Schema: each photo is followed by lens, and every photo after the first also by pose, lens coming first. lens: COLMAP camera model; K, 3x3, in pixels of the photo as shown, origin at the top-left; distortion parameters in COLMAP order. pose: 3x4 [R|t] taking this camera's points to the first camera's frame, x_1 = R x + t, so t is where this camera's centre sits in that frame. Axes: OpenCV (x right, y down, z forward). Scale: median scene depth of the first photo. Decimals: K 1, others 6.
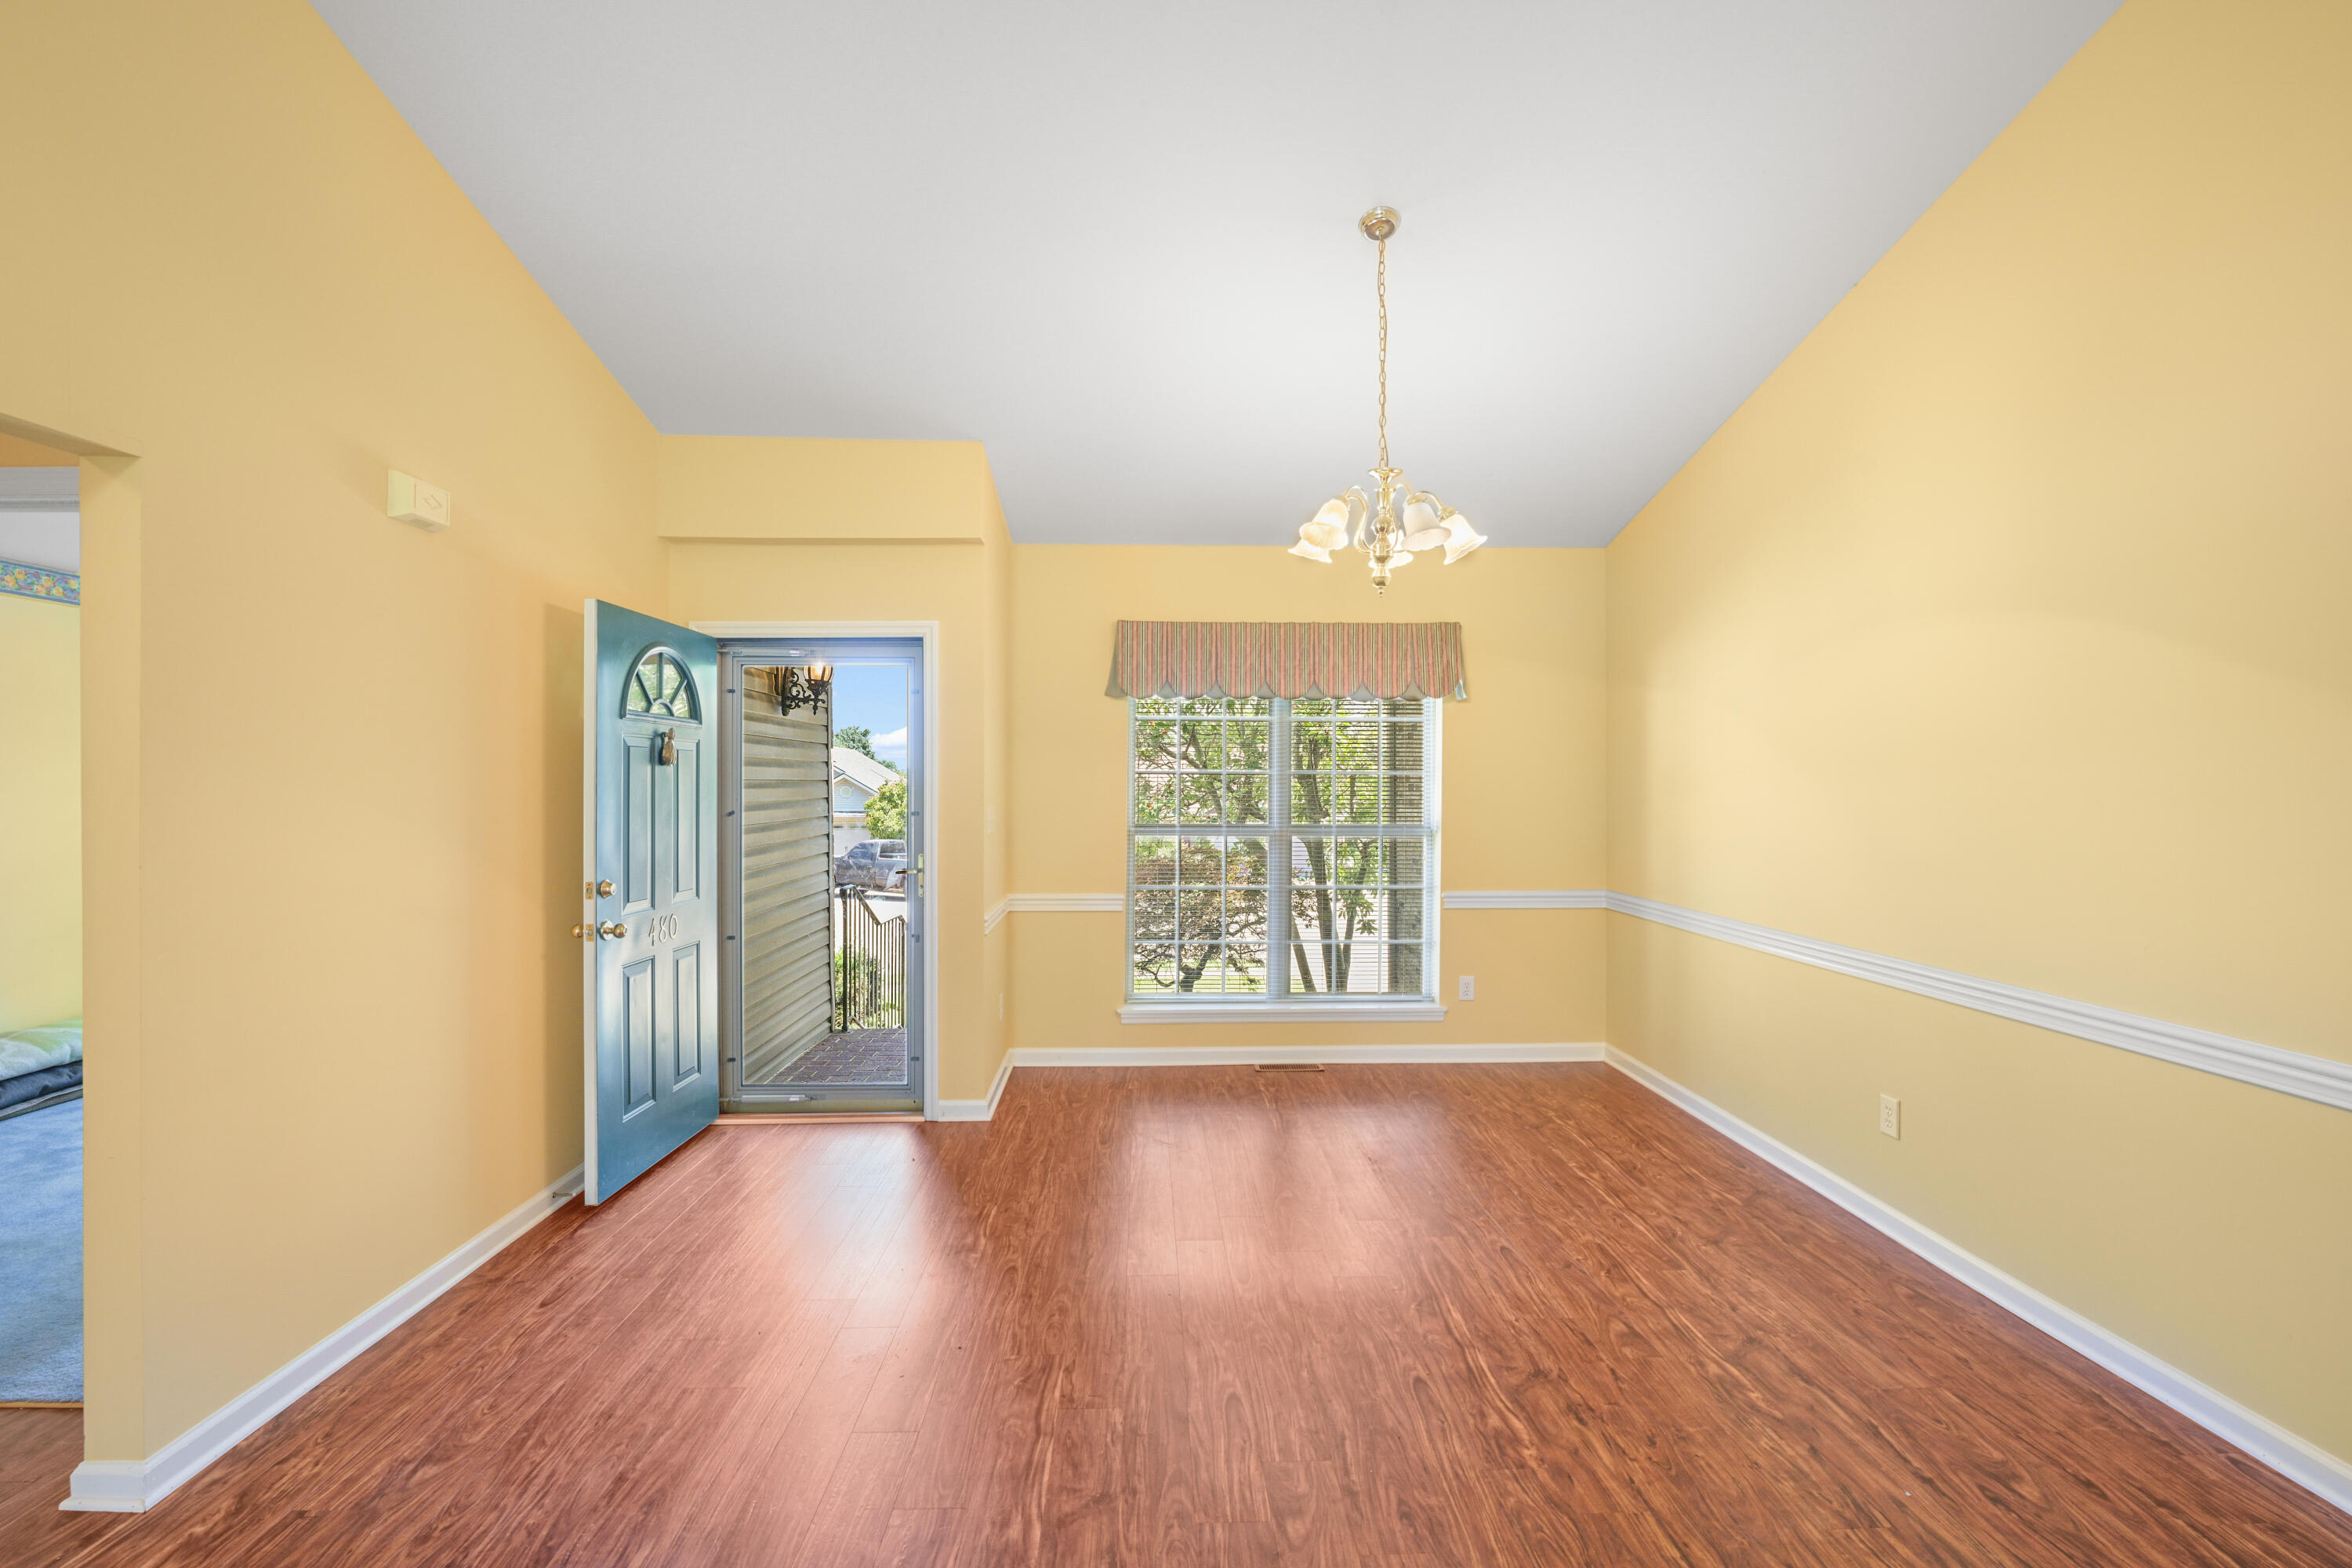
lens RADIAL K [[1015.2, 0, 1169.2], [0, 1015.2, 784.9], [0, 0, 1]] dist [-0.016973, 0.000631]
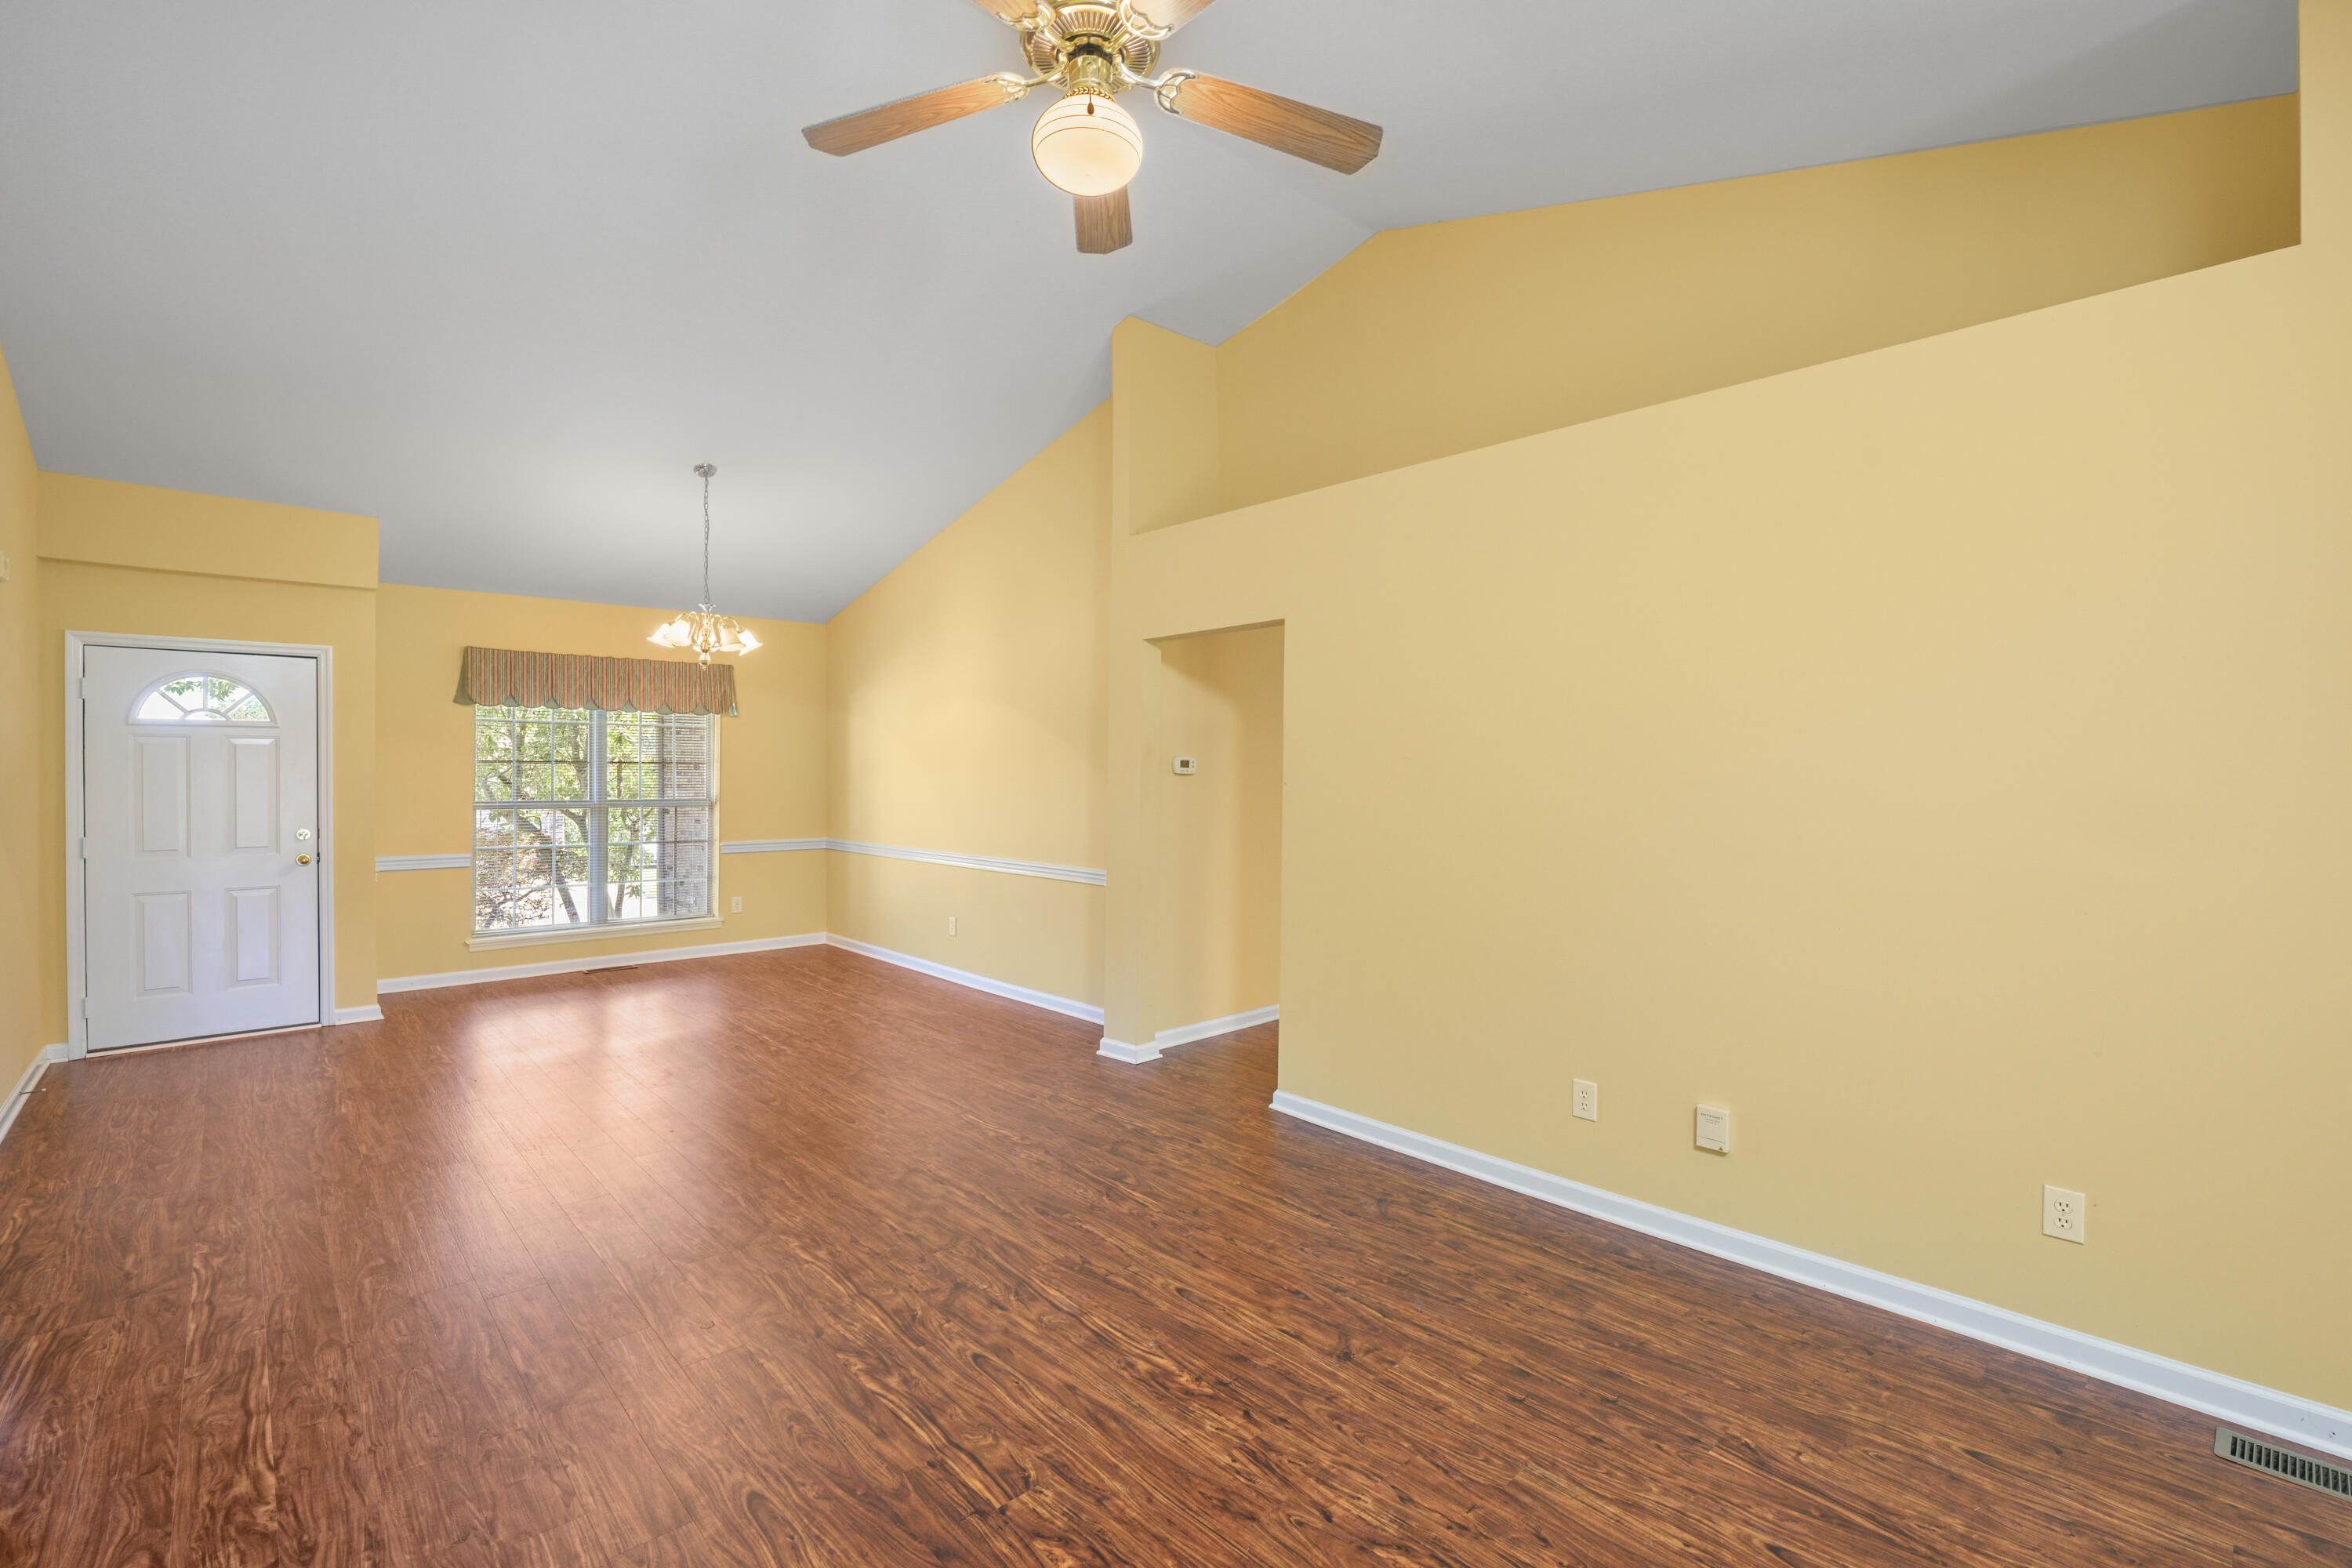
lens RADIAL K [[1015.2, 0, 1169.2], [0, 1015.2, 784.9], [0, 0, 1]] dist [-0.016973, 0.000631]
pose [[0.747916, -0.003230, 0.663786, -0.240831], [-0.003020, 0.999961, 0.008269, 0.004989], [-0.663787, -0.008190, 0.747877, -0.597226]]
